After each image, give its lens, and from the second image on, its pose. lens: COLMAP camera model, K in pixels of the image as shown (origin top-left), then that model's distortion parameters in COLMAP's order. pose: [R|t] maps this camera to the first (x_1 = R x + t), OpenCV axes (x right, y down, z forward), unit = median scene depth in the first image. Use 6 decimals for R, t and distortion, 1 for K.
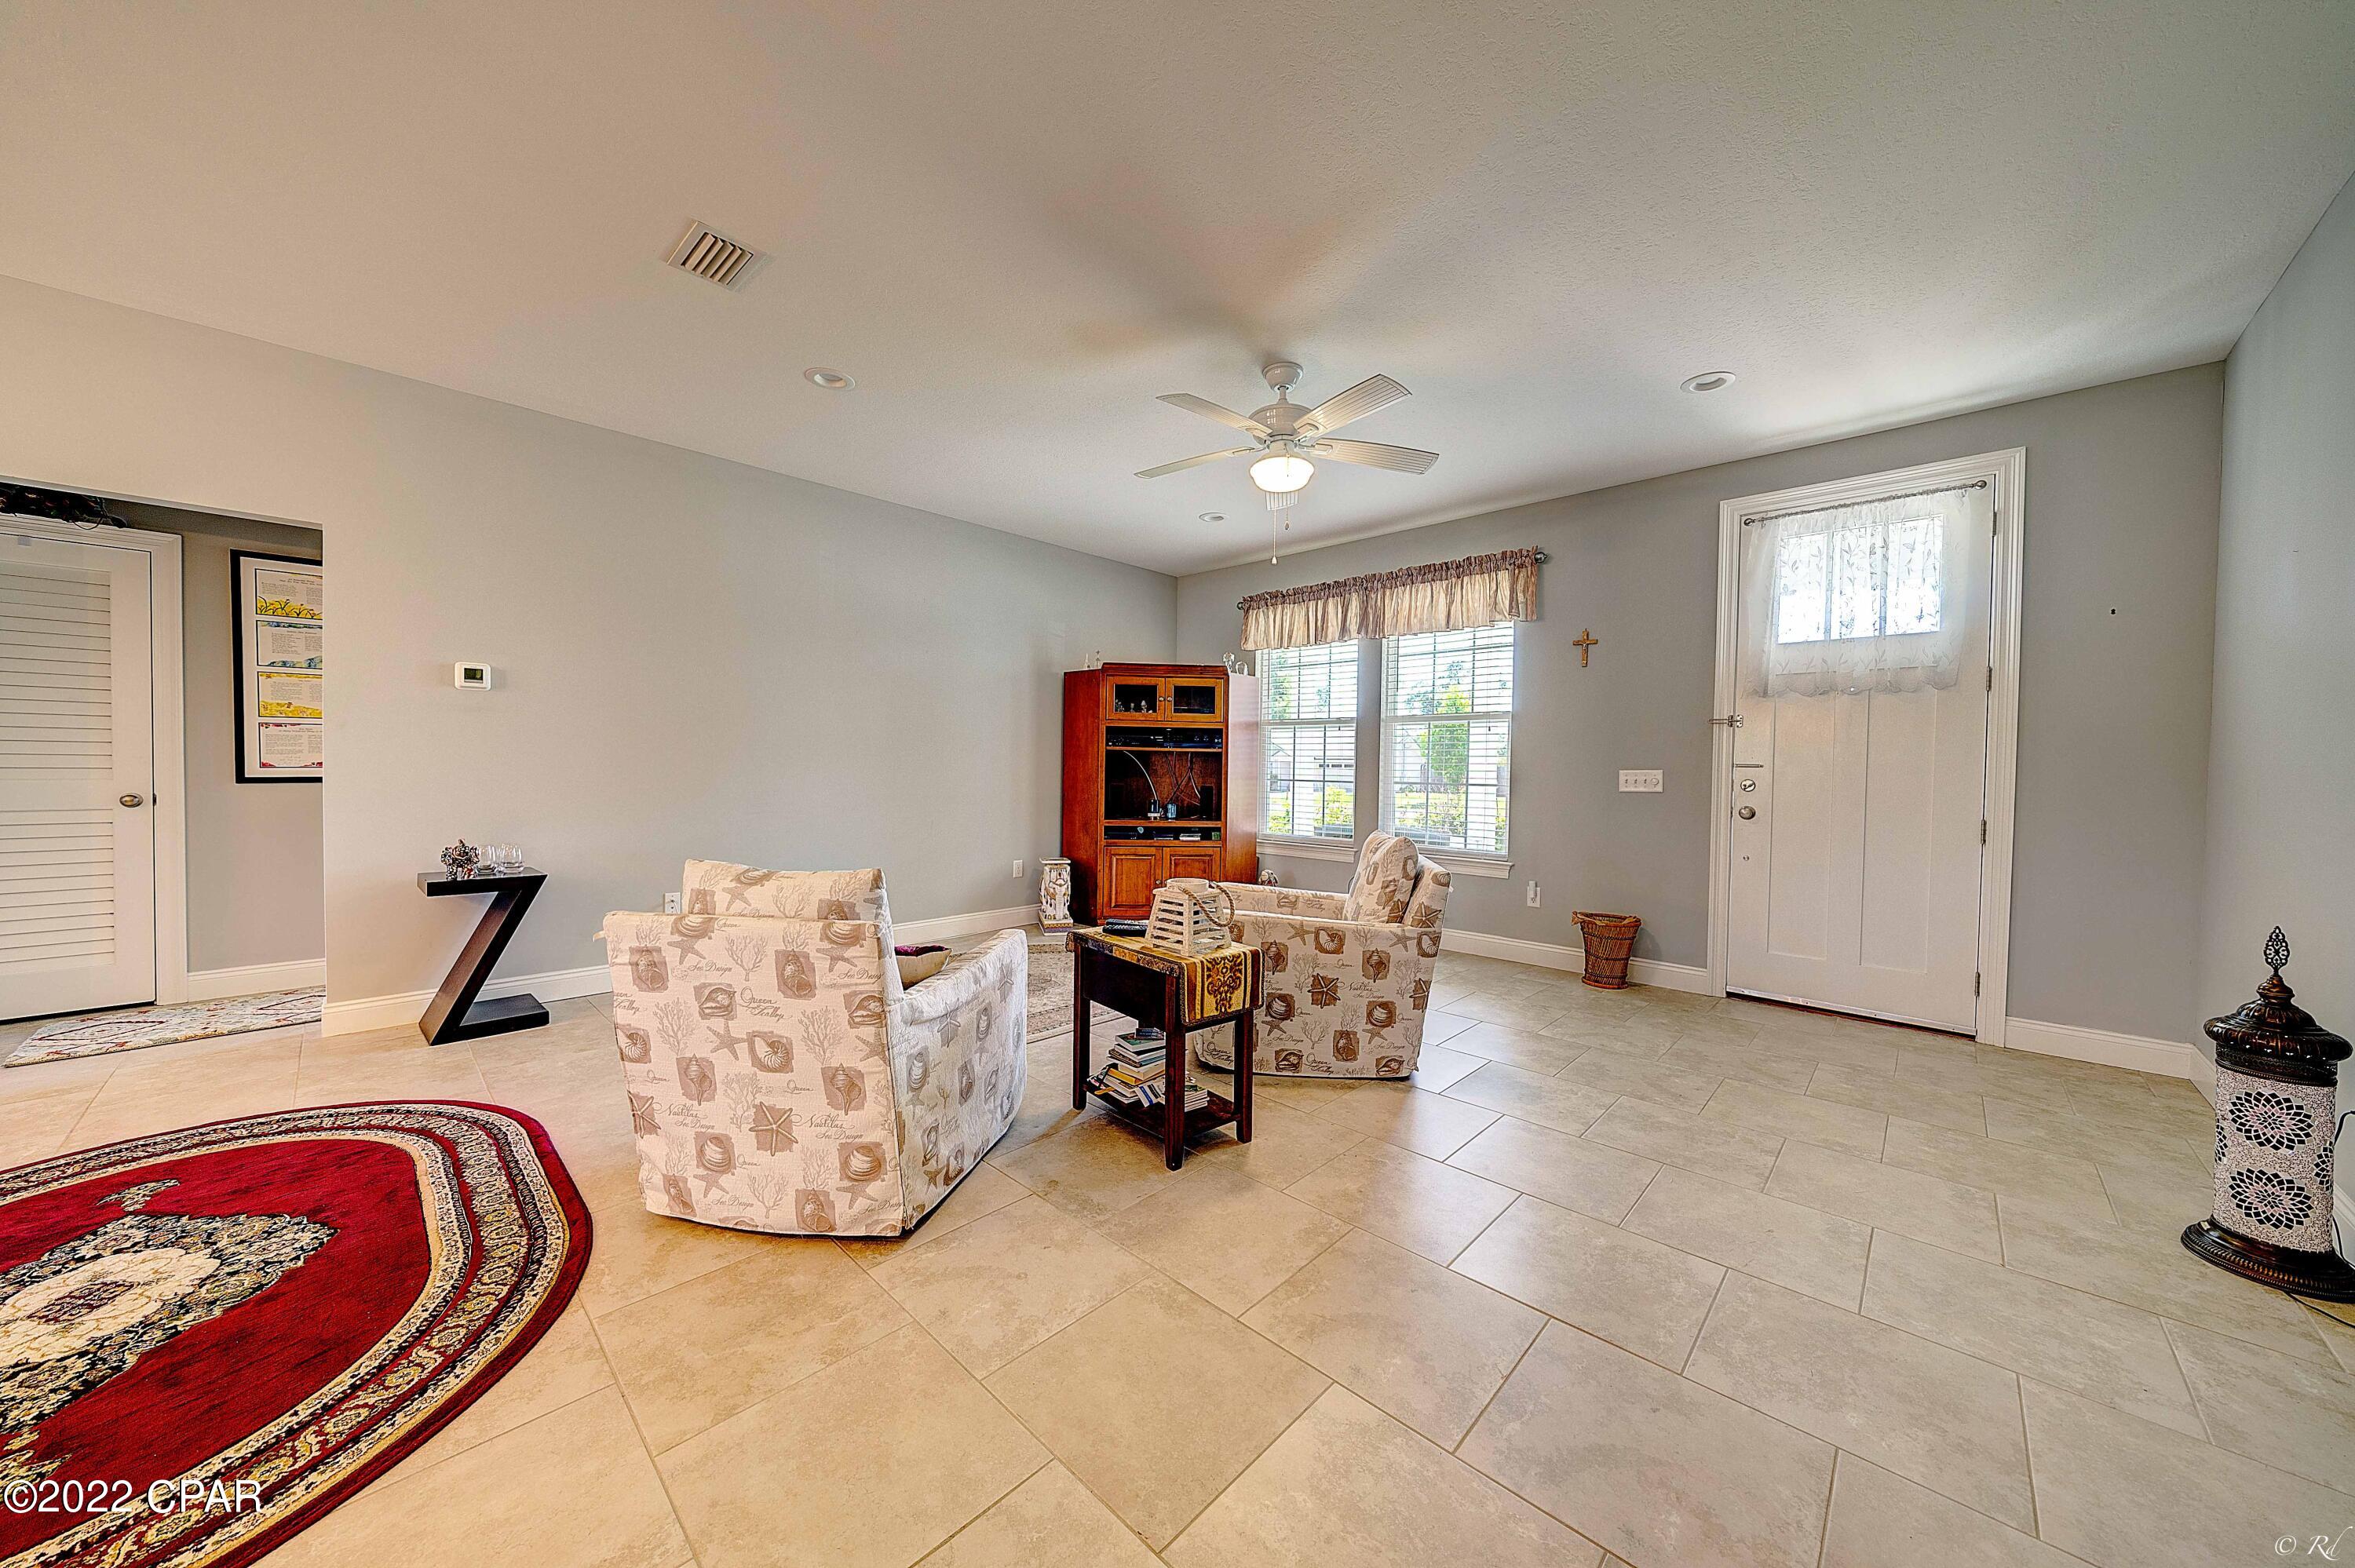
lens RADIAL K [[804.8, 0, 1177.2], [0, 804.8, 779.1], [0, 0, 1]] dist [-0.009637, 0.000996]
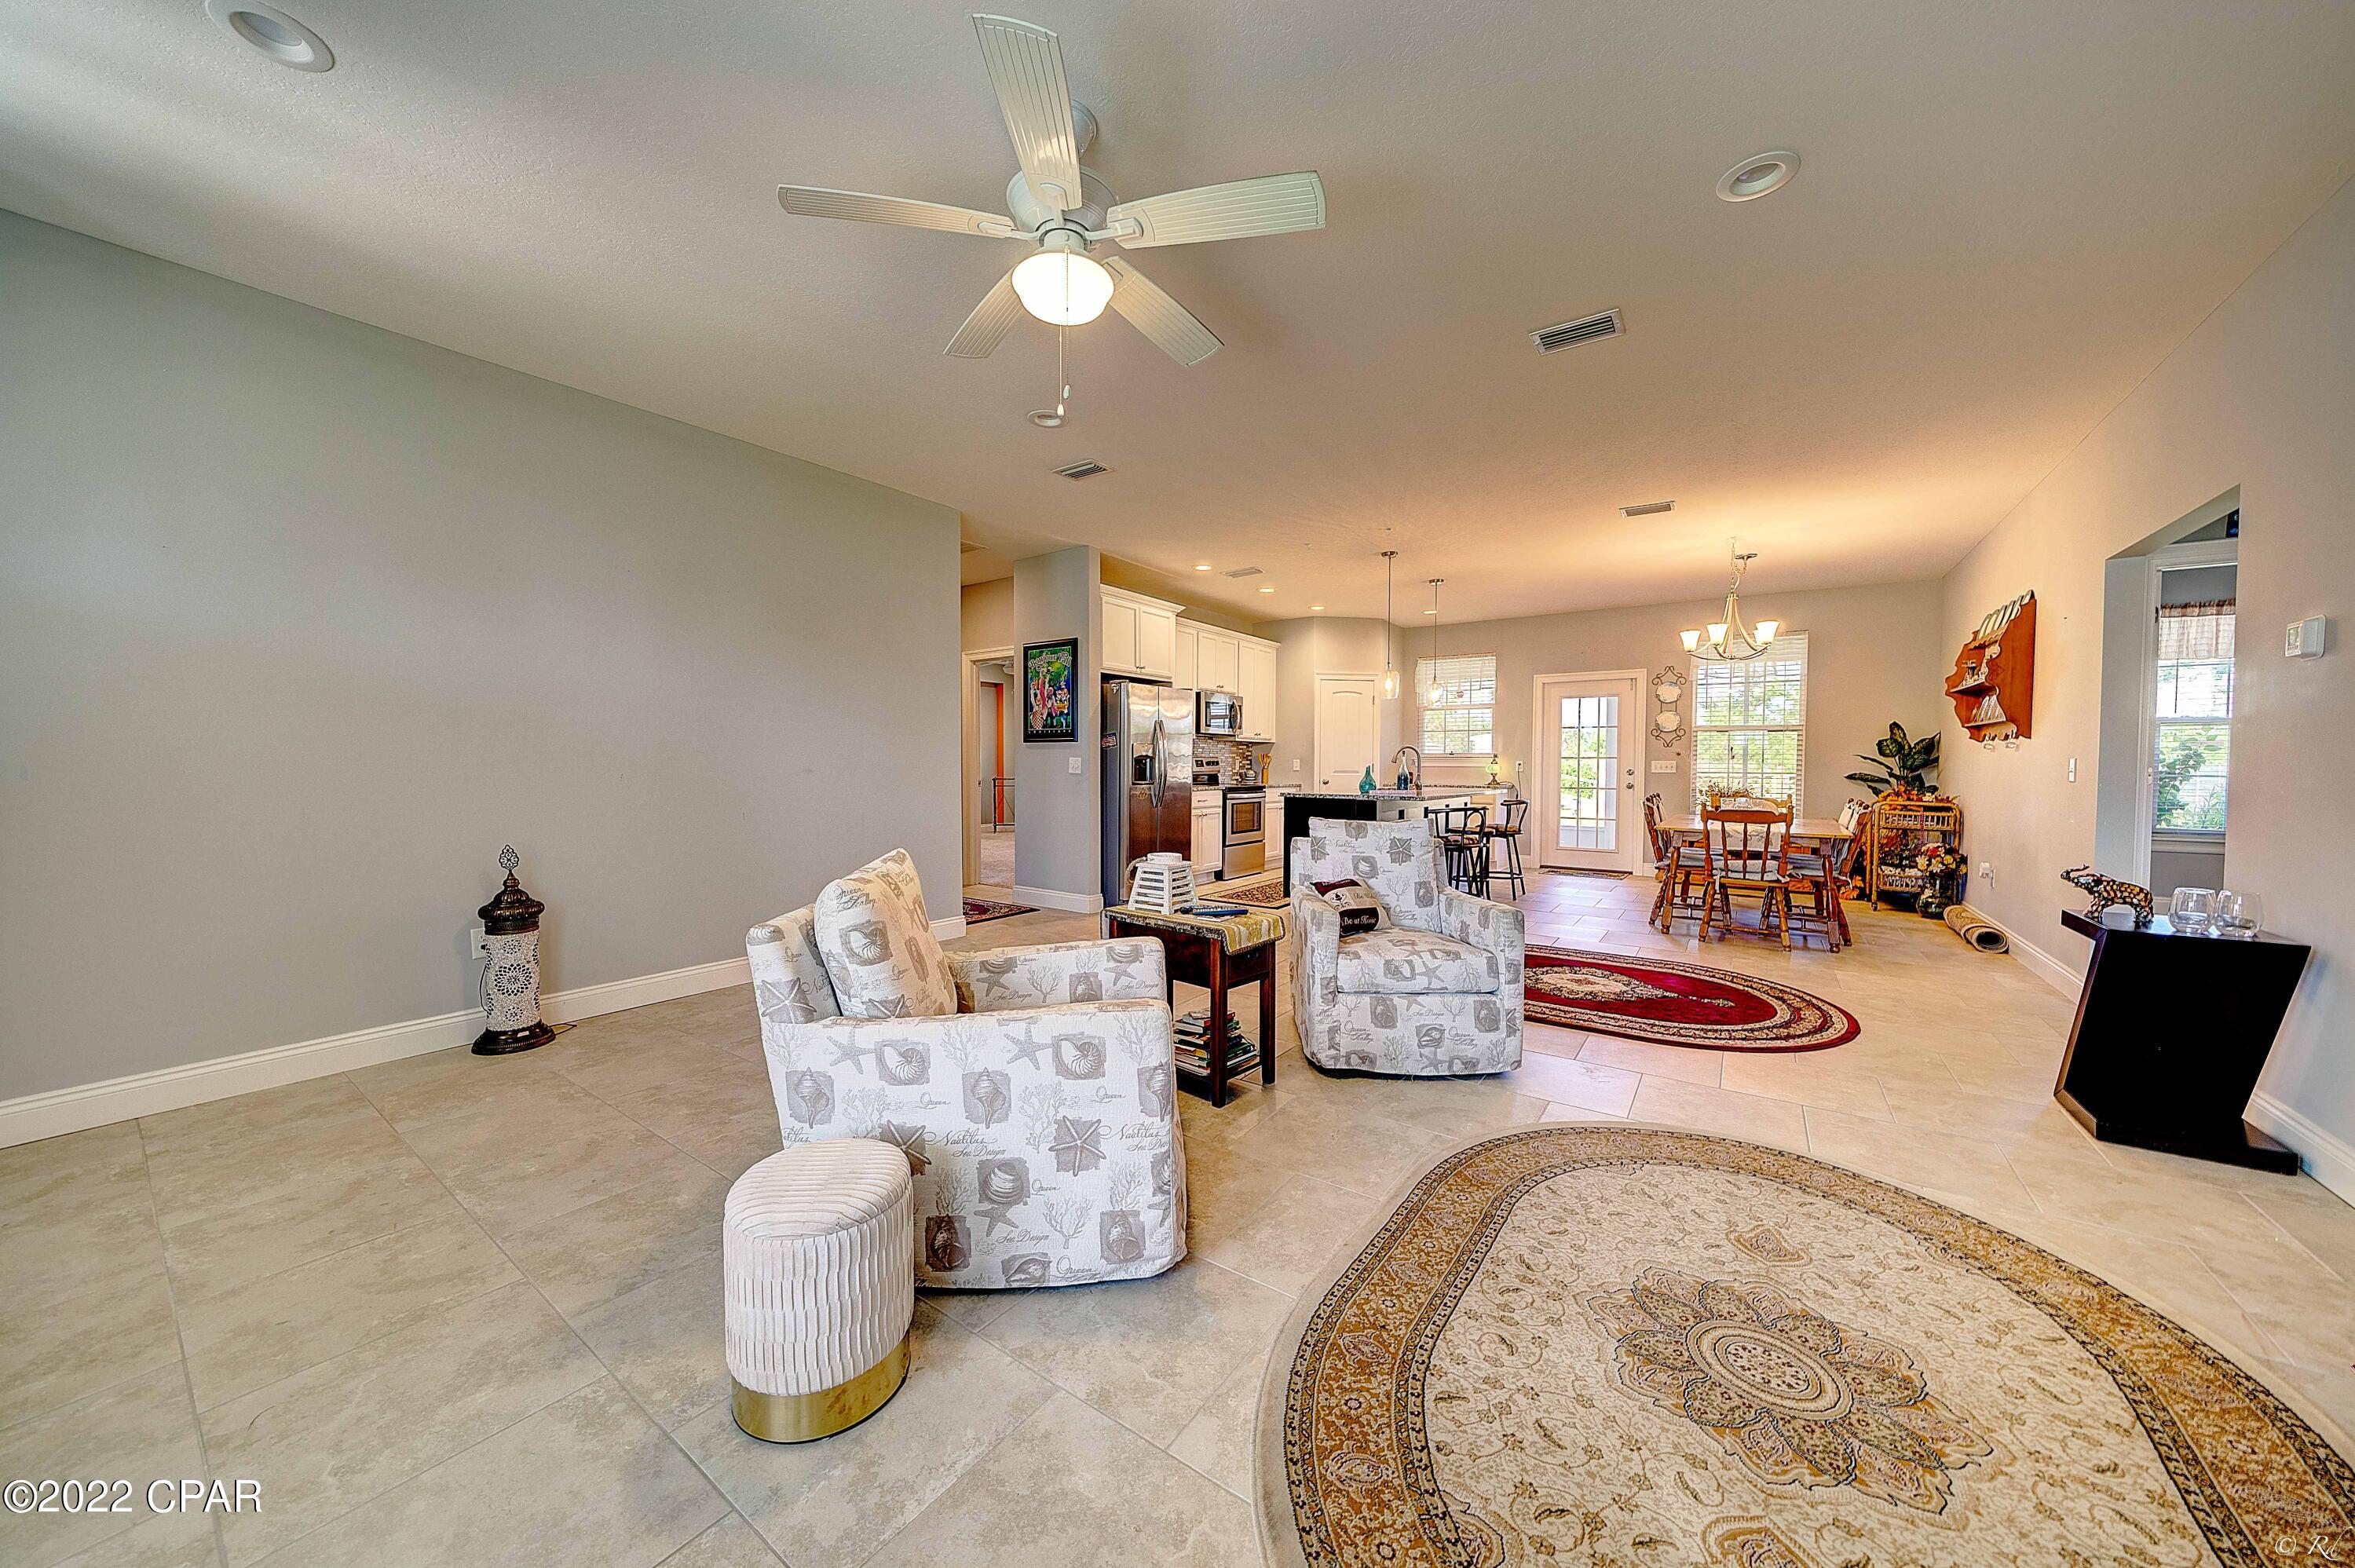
lens RADIAL K [[804.9, 0, 1174.6], [0, 804.9, 786.1], [0, 0, 1]] dist [-0.009637, 0.000996]
pose [[-0.989993, -0.010882, -0.140698, 0.099819], [-0.017036, 0.998947, 0.042610, -0.017842], [0.140086, 0.044580, -0.989135, 1.326283]]
